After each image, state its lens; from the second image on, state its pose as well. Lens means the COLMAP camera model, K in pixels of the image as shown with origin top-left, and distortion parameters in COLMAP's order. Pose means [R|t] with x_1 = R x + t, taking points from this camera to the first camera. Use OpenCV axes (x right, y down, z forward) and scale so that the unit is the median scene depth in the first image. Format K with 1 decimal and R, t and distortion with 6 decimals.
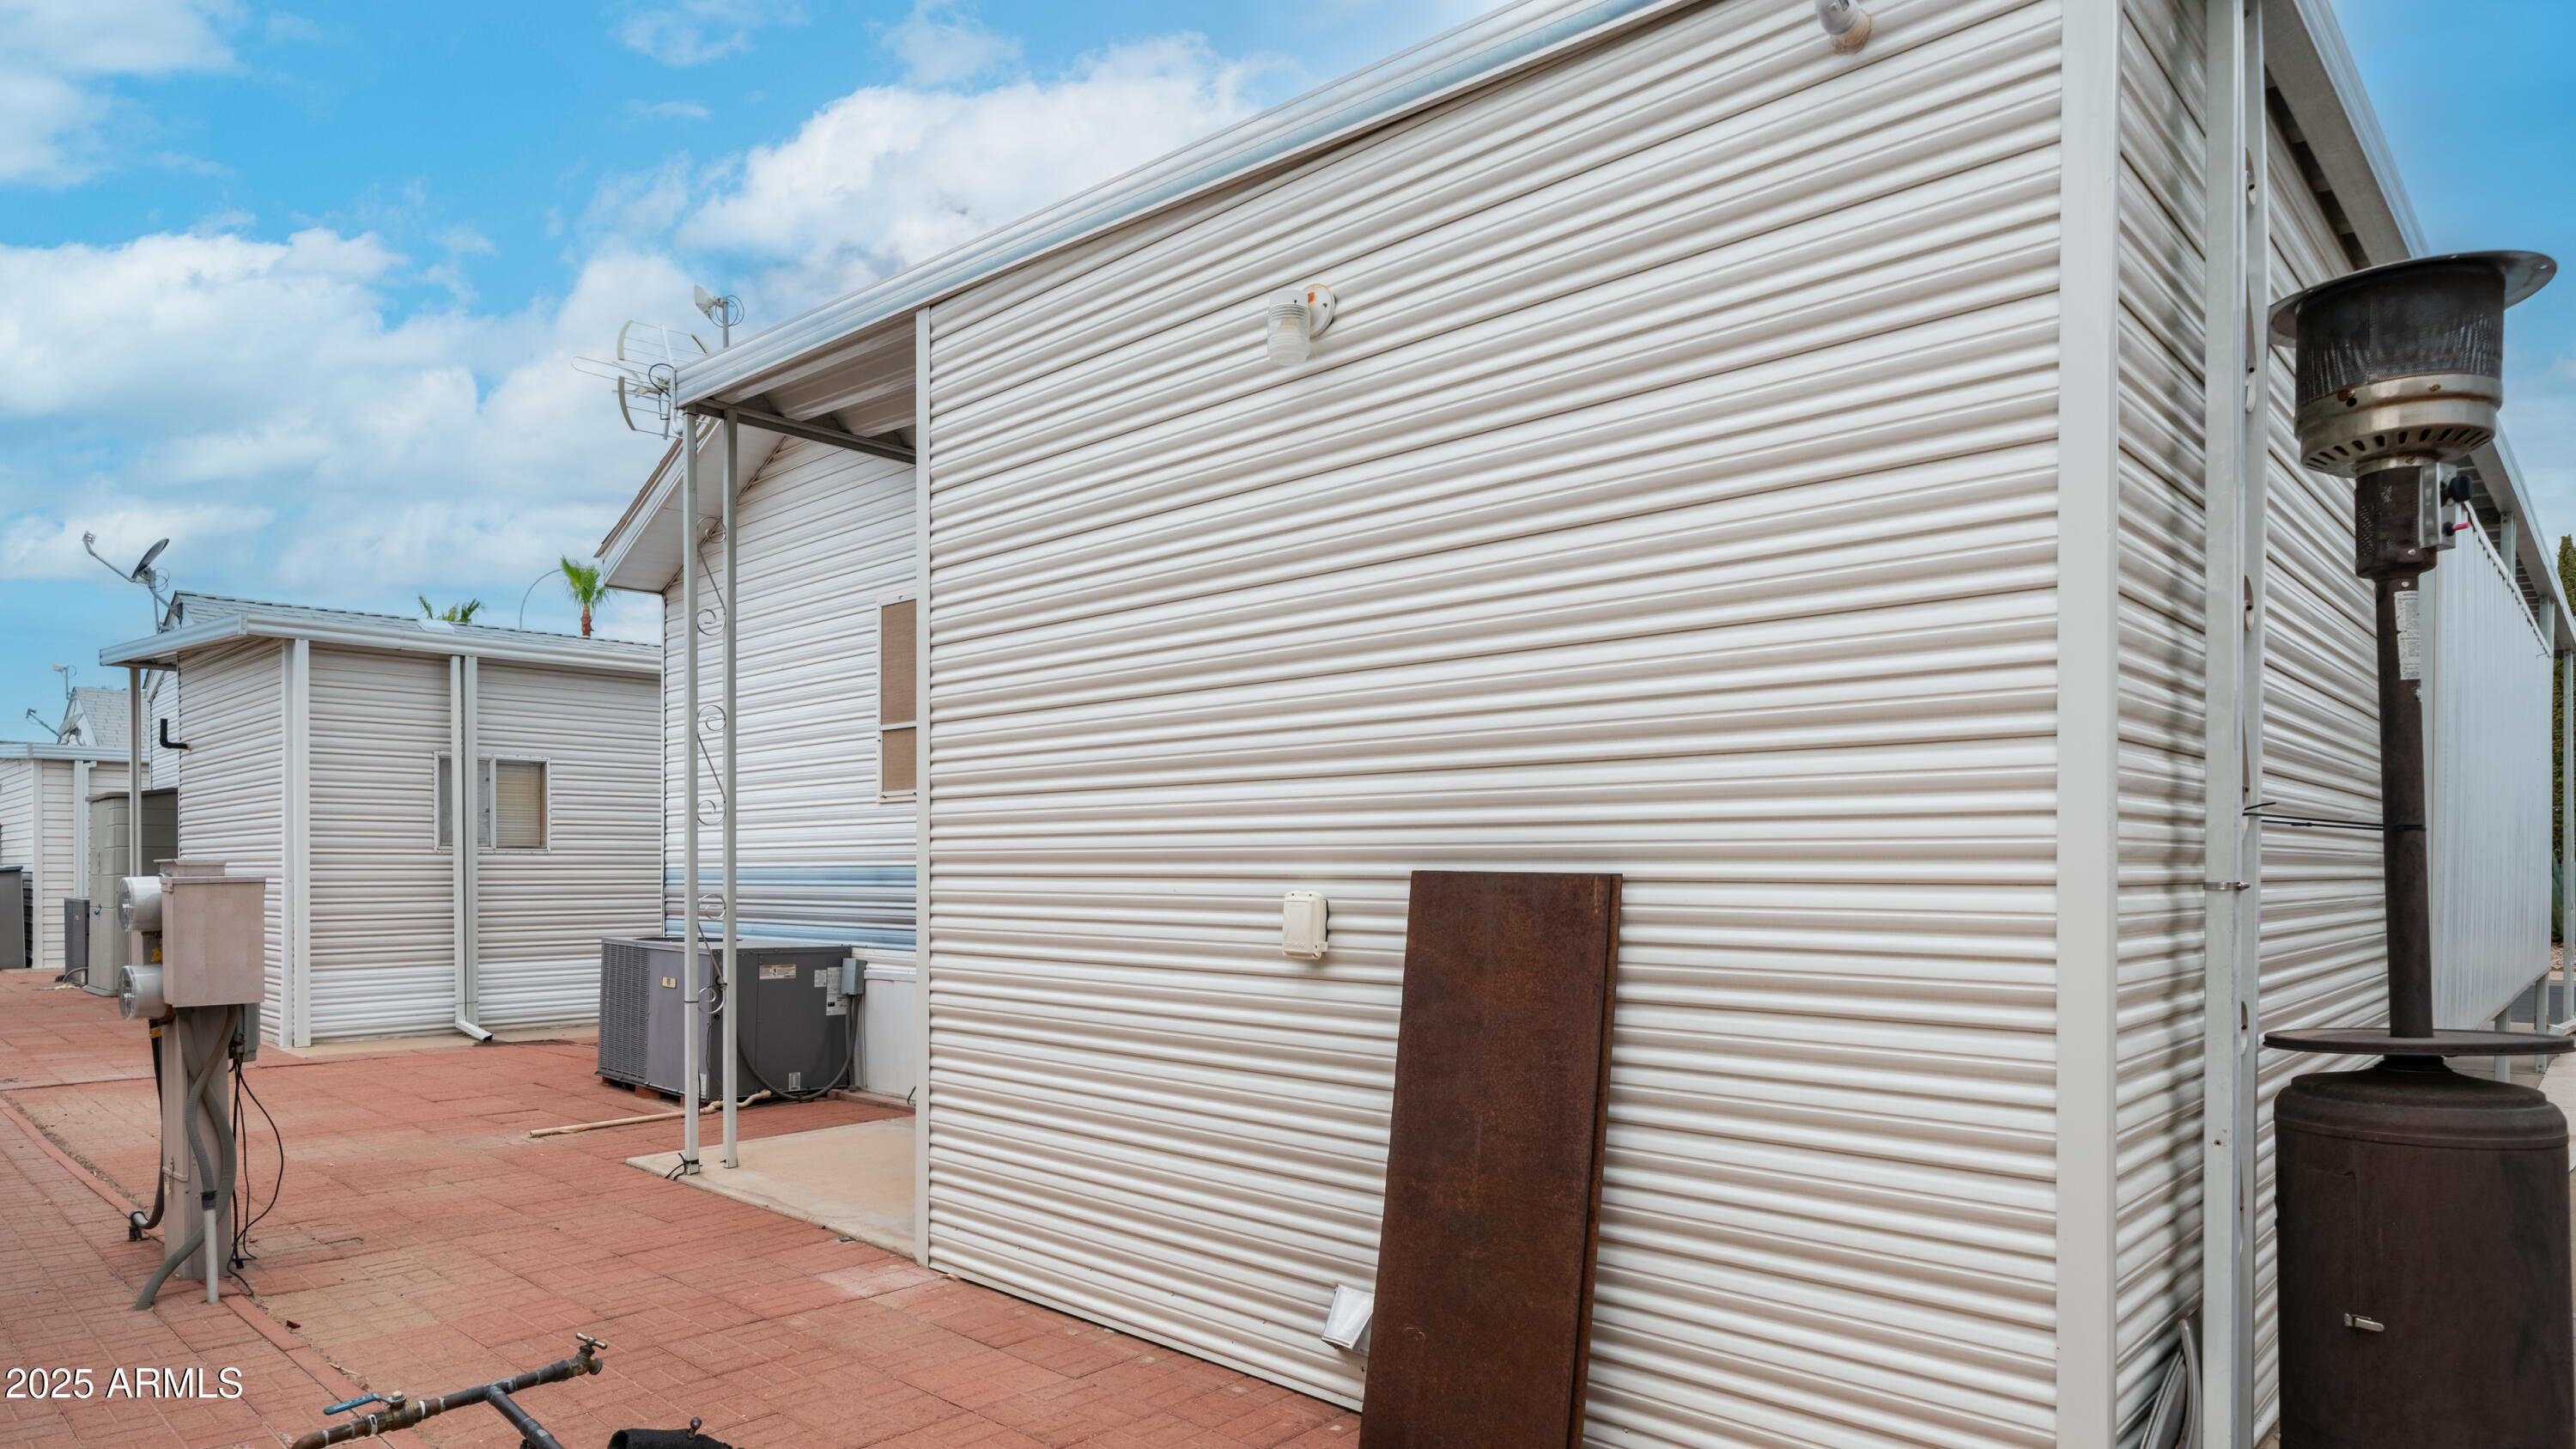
lens RADIAL K [[1462.3, 0, 1288.0], [0, 1462.3, 724.5], [0, 0, 1]] dist [0.065801, -0.000027]
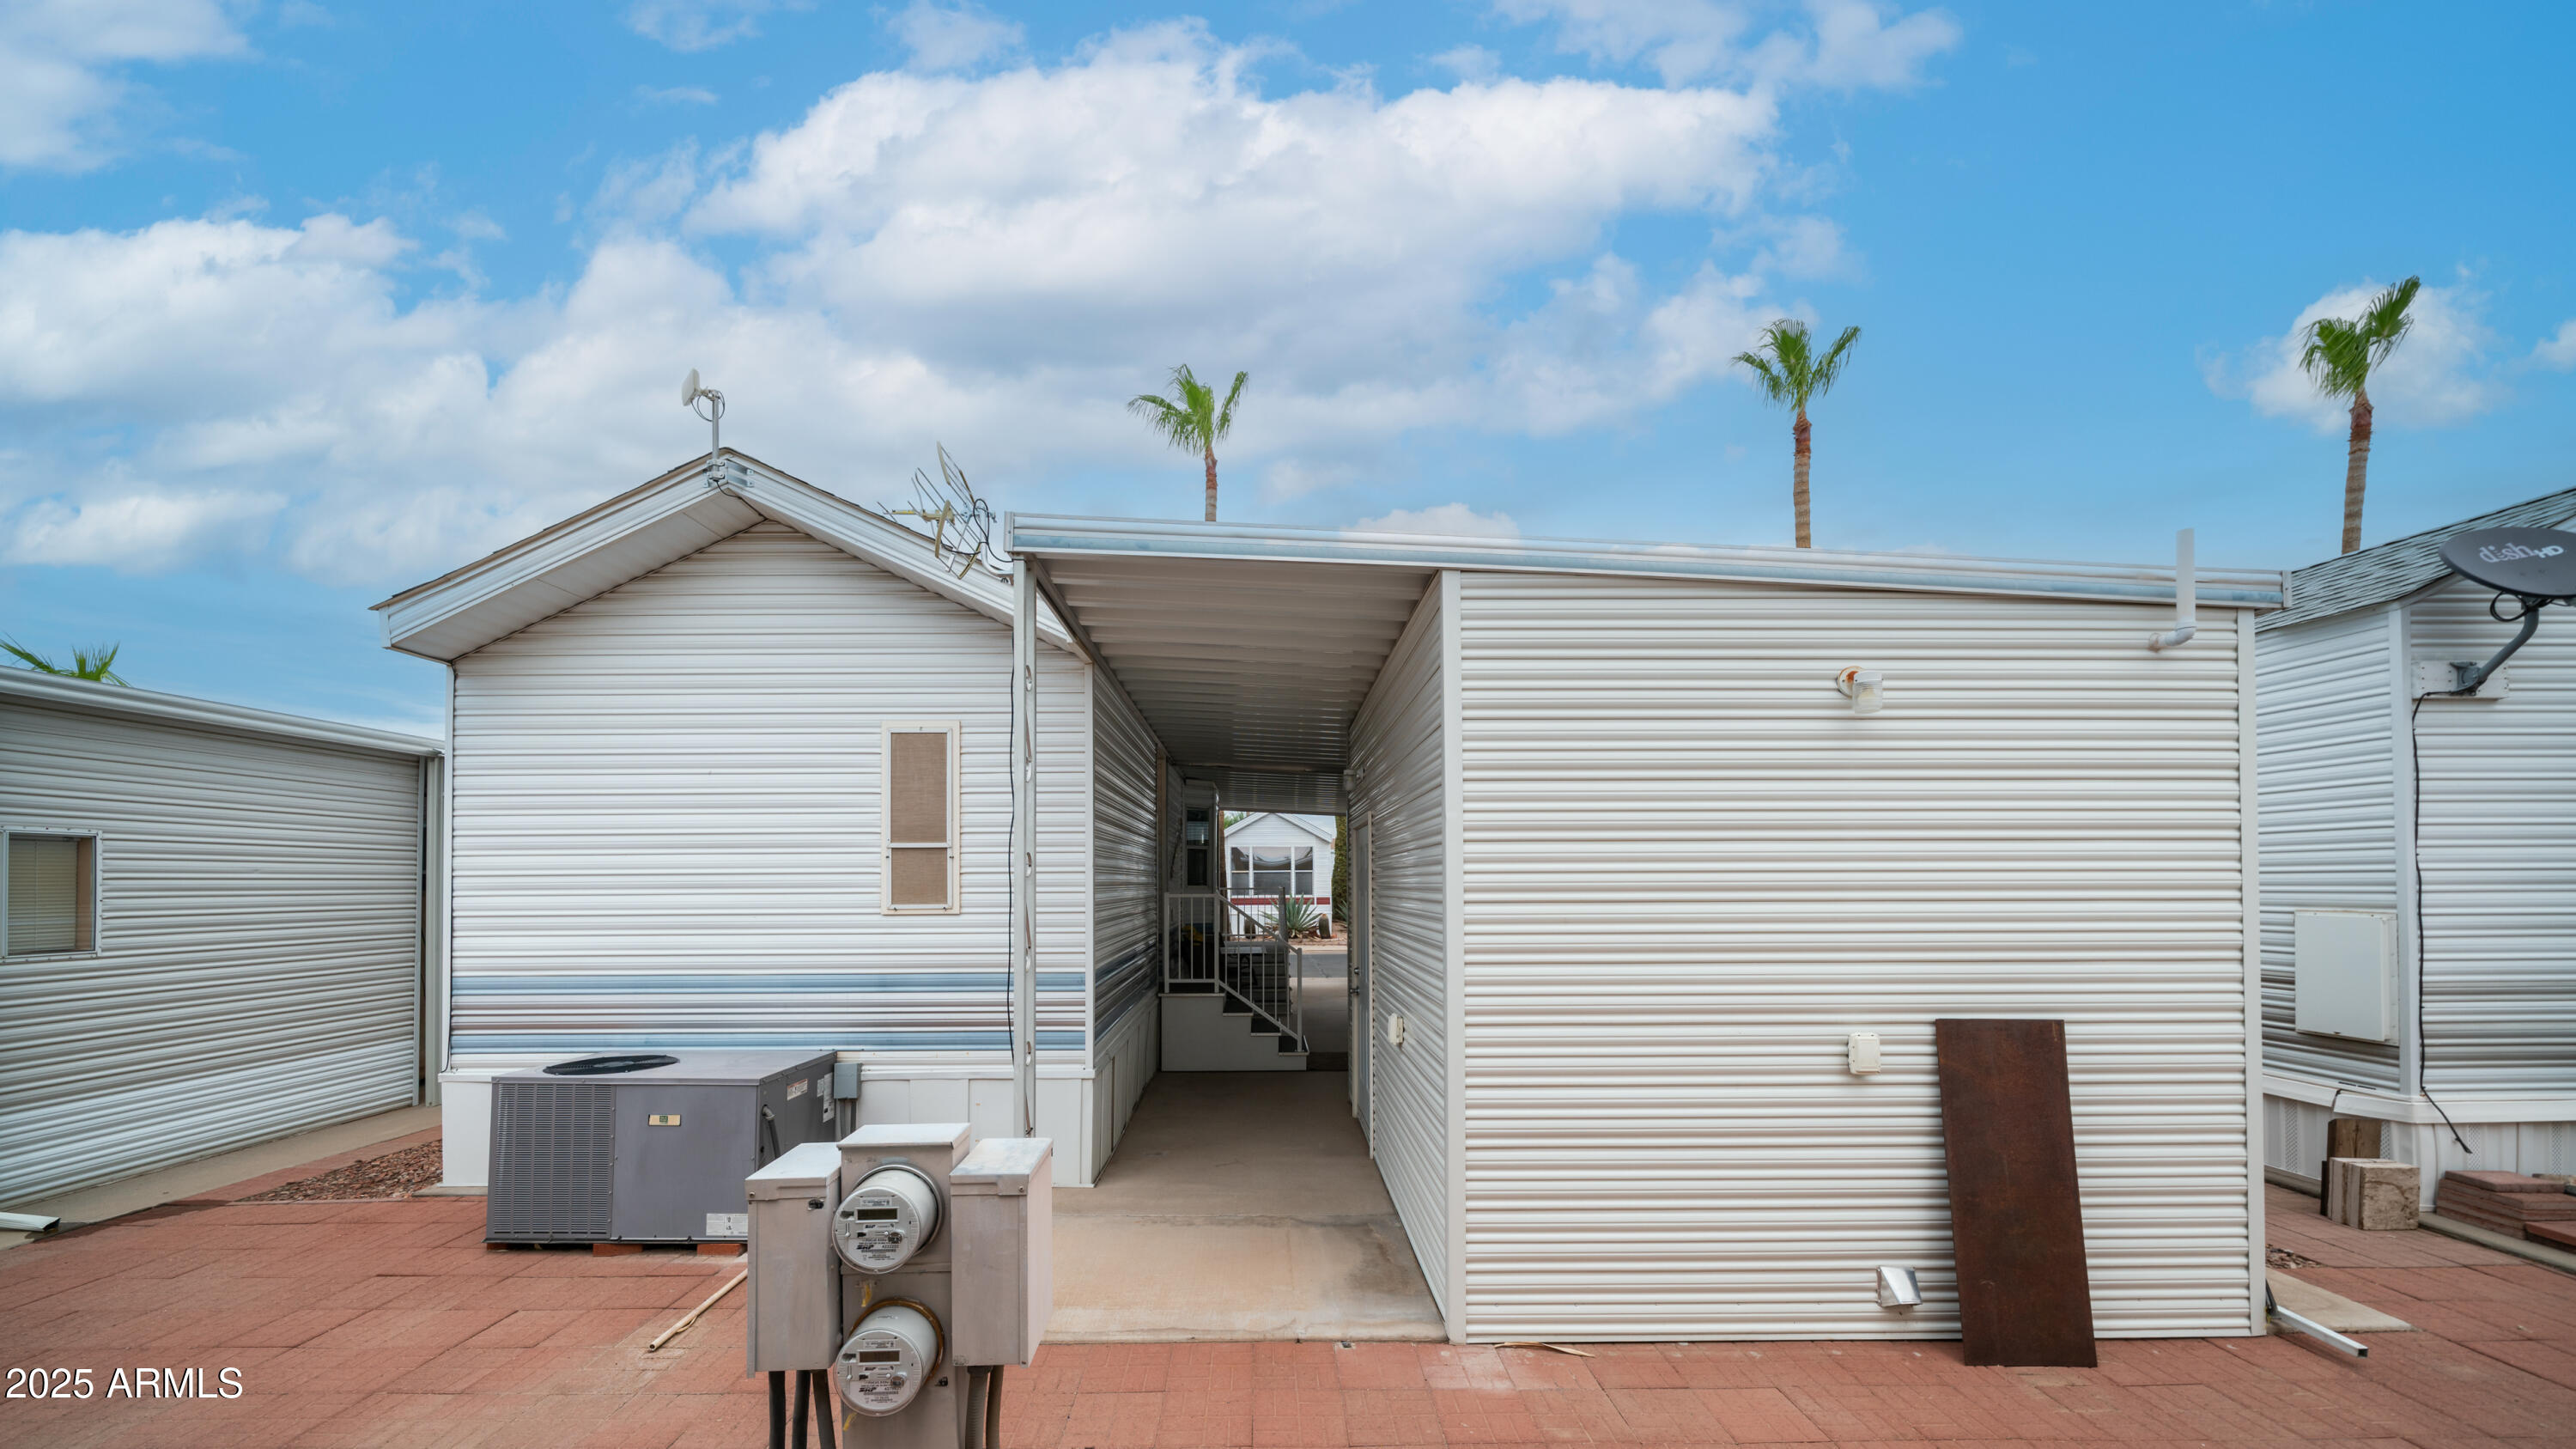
lens RADIAL K [[903.2, 0, 1288.0], [0, 903.2, 724.5], [0, 0, 1]] dist [-0.000329, 0.000180]
pose [[0.717478, 0.100269, 0.689327, -1.271302], [-0.063851, 0.994886, -0.078256, -0.121059], [-0.693648, 0.012133, 0.720212, 0.738039]]
